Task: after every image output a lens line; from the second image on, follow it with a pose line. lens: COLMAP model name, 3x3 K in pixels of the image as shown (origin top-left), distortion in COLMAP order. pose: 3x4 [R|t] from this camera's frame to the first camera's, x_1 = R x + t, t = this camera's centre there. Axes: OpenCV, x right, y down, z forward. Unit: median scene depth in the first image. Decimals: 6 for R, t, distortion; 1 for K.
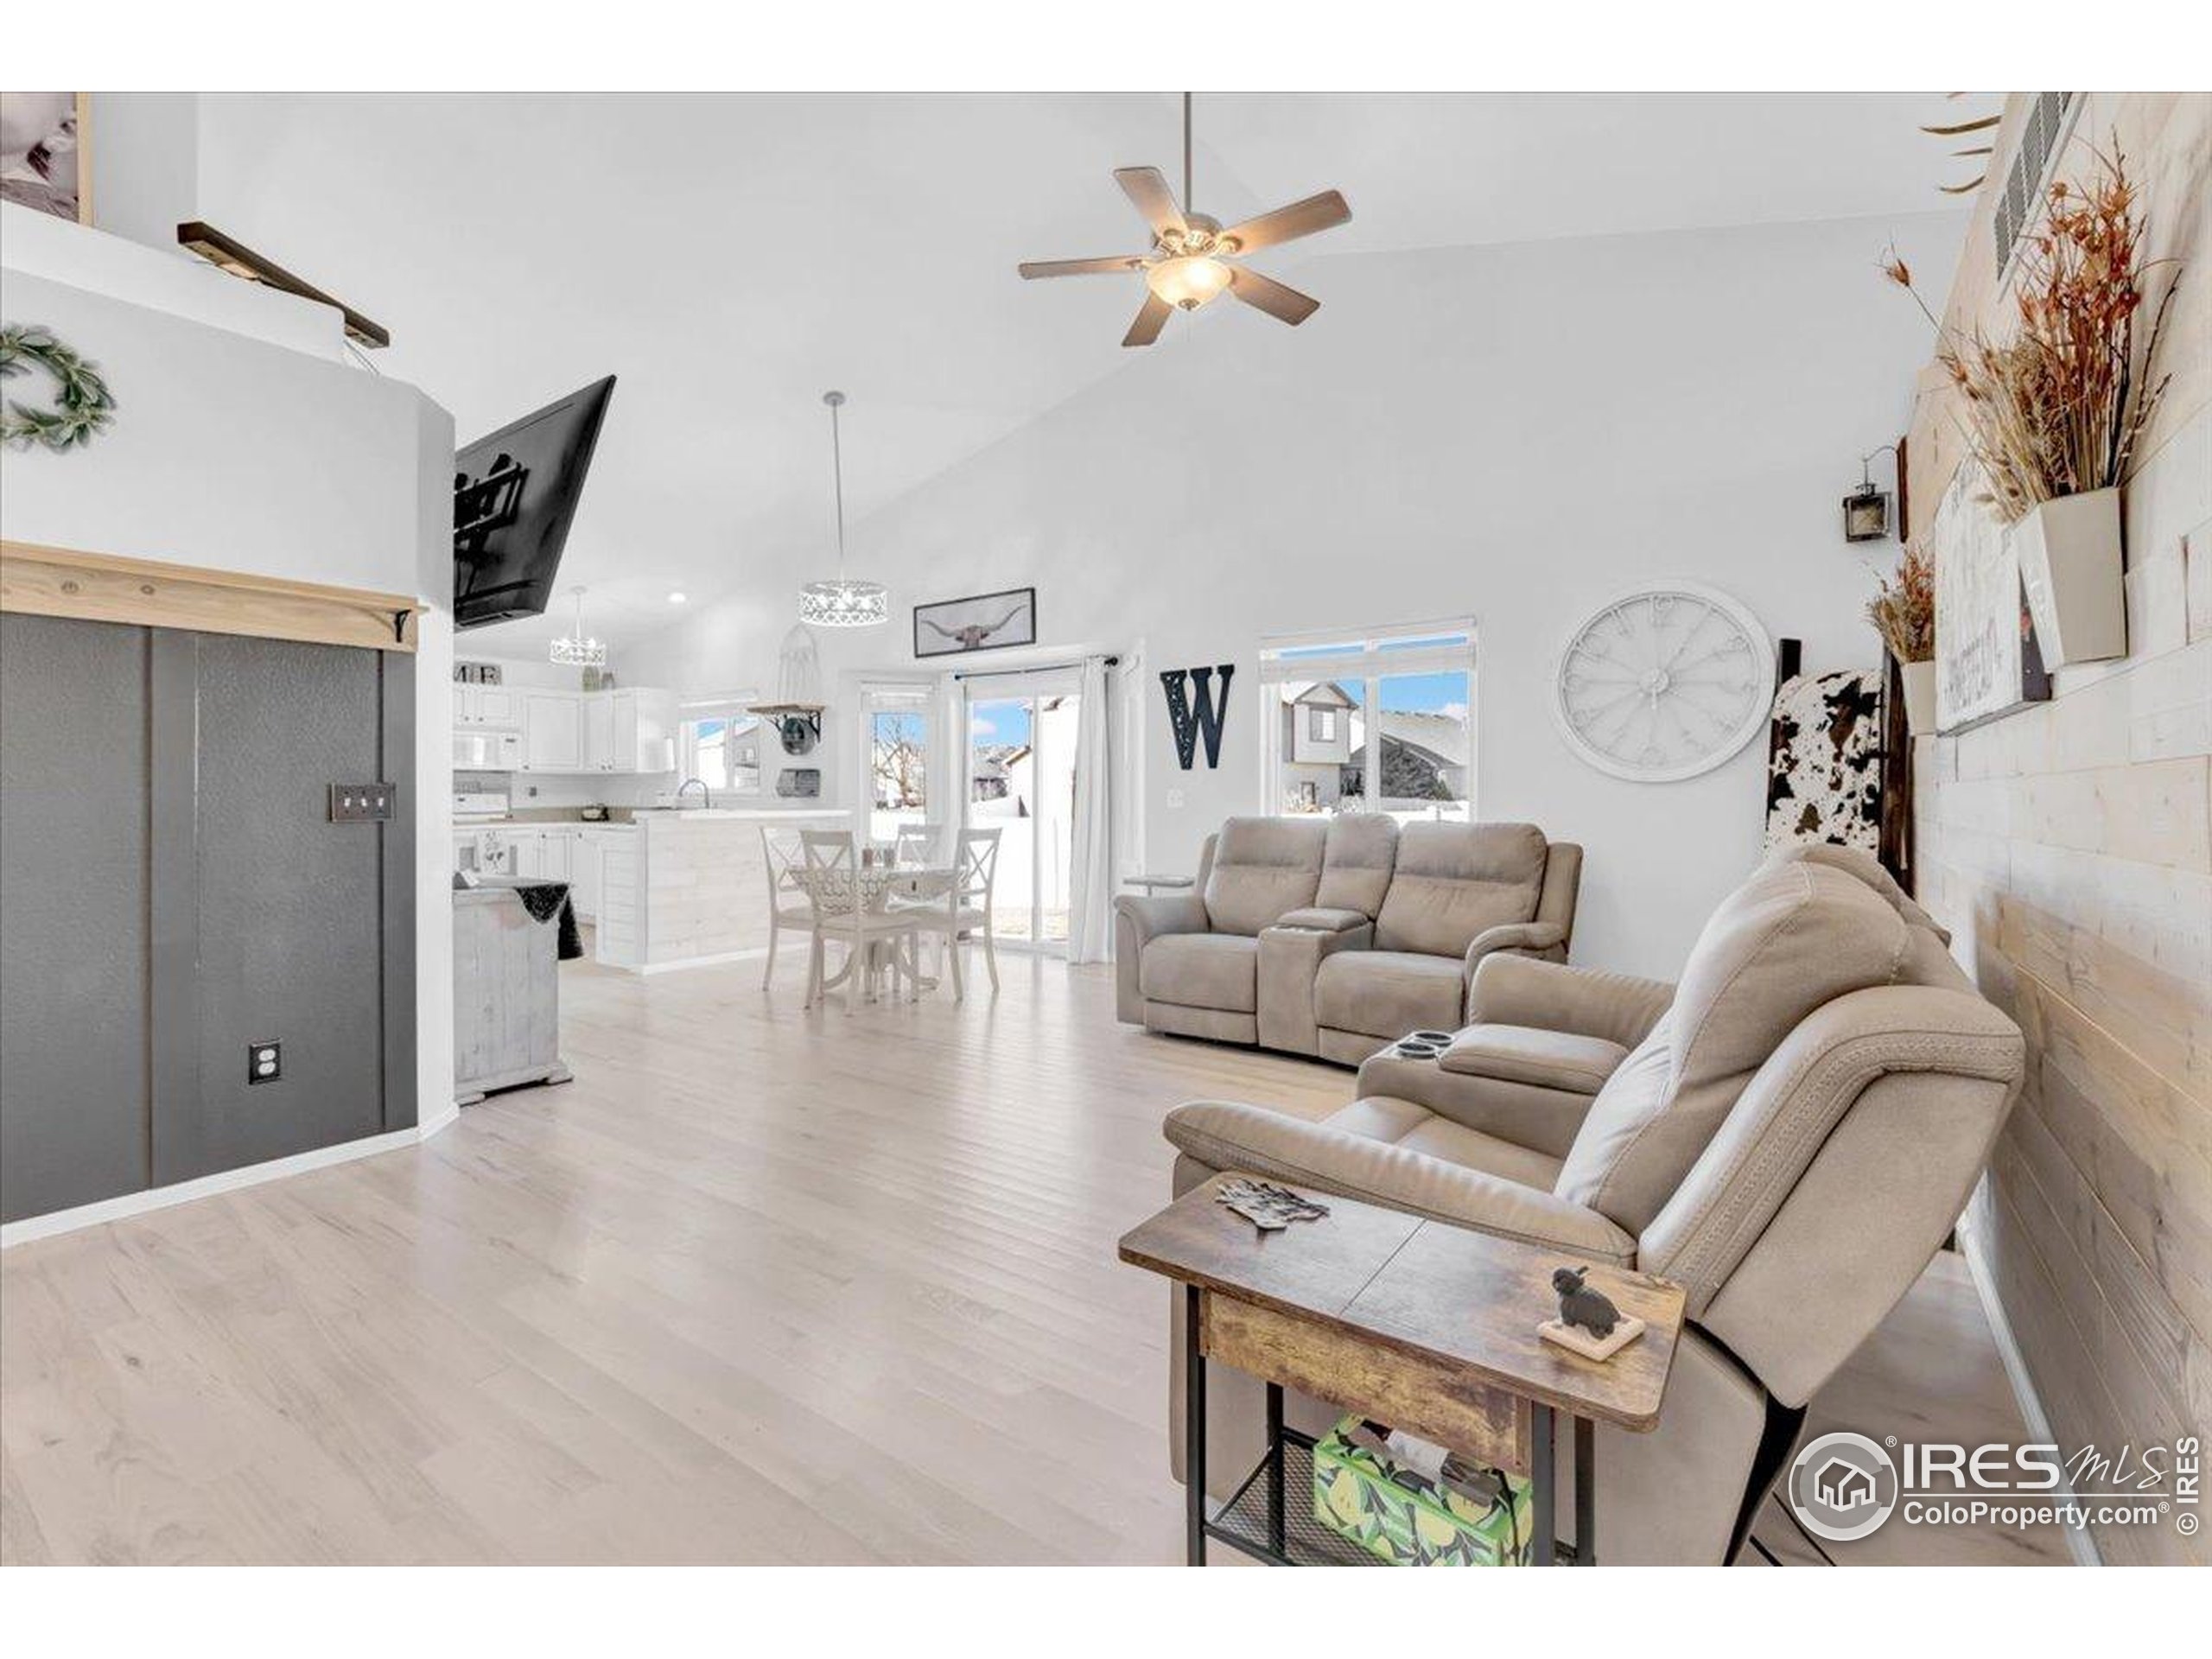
lens RADIAL K [[1003.5, 0, 1109.5], [0, 1003.5, 796.0], [0, 0, 1]] dist [0.002205, -0.000188]
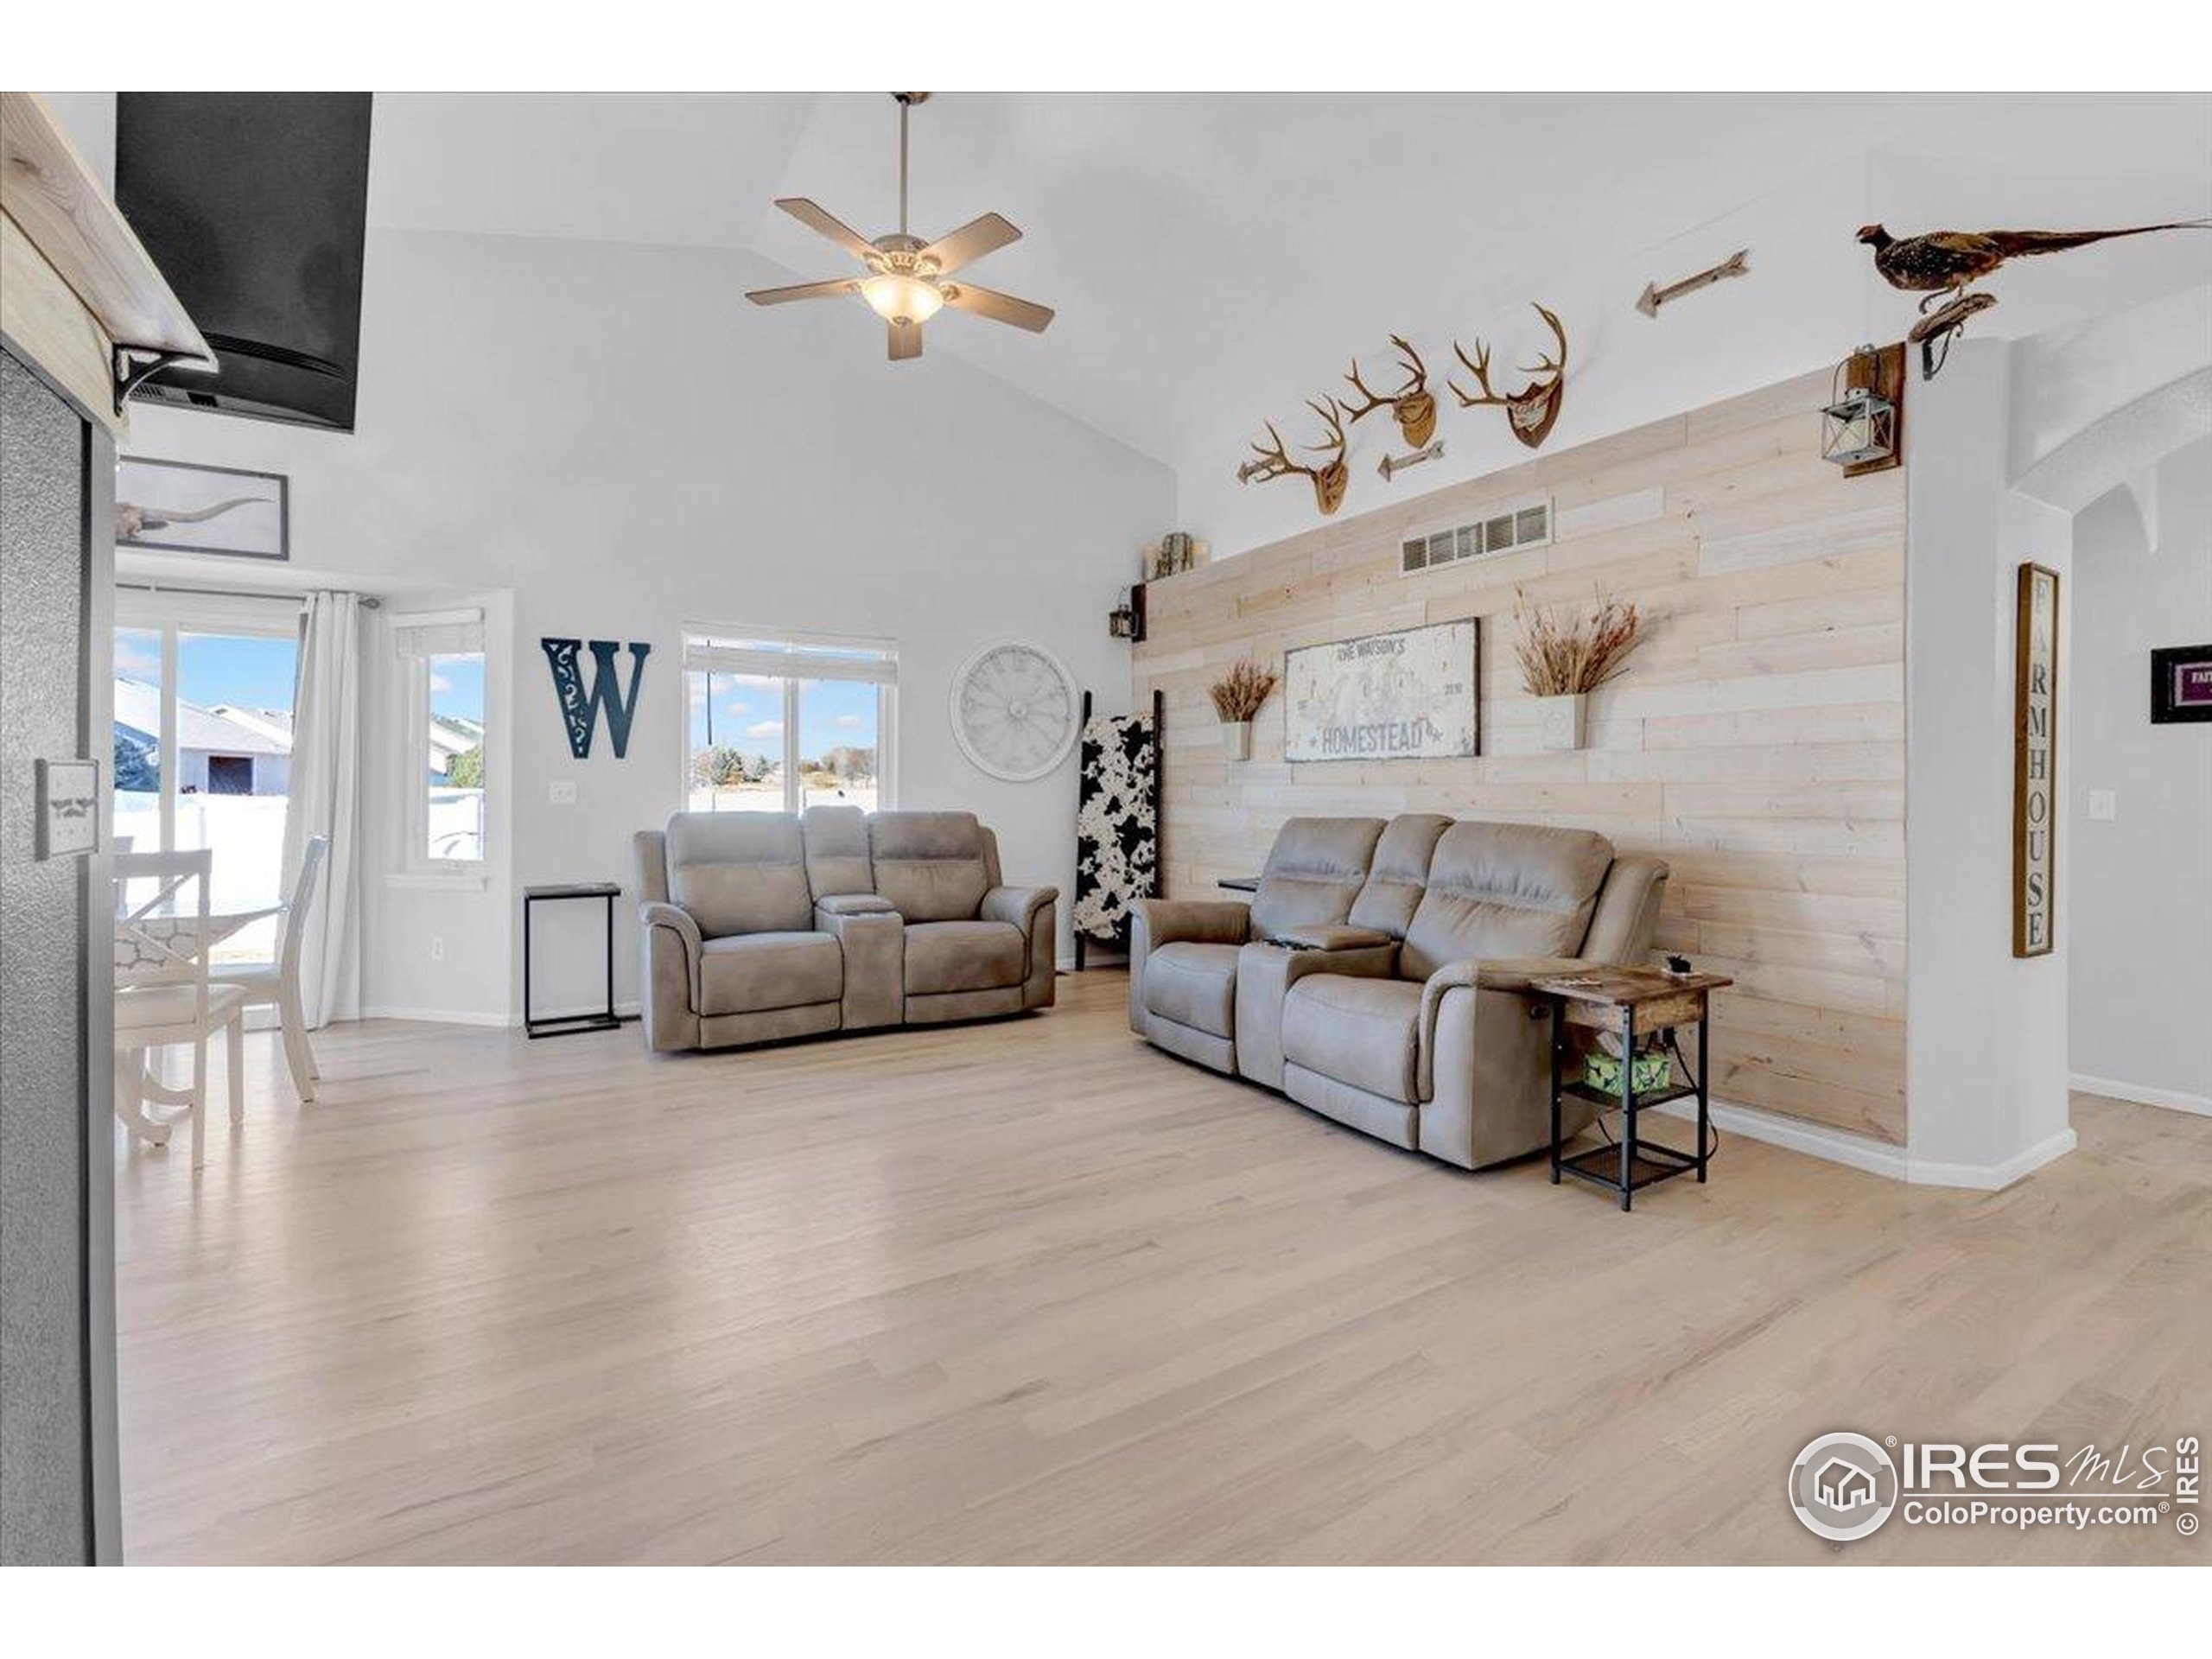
lens RADIAL K [[1003.5, 0, 1109.5], [0, 1003.5, 796.0], [0, 0, 1]] dist [0.002205, -0.000188]
pose [[0.374281, -0.004119, 0.927306, -0.711967], [-0.003707, 0.999976, 0.005938, -0.001666], [-0.927308, -0.005660, 0.374256, 0.352473]]
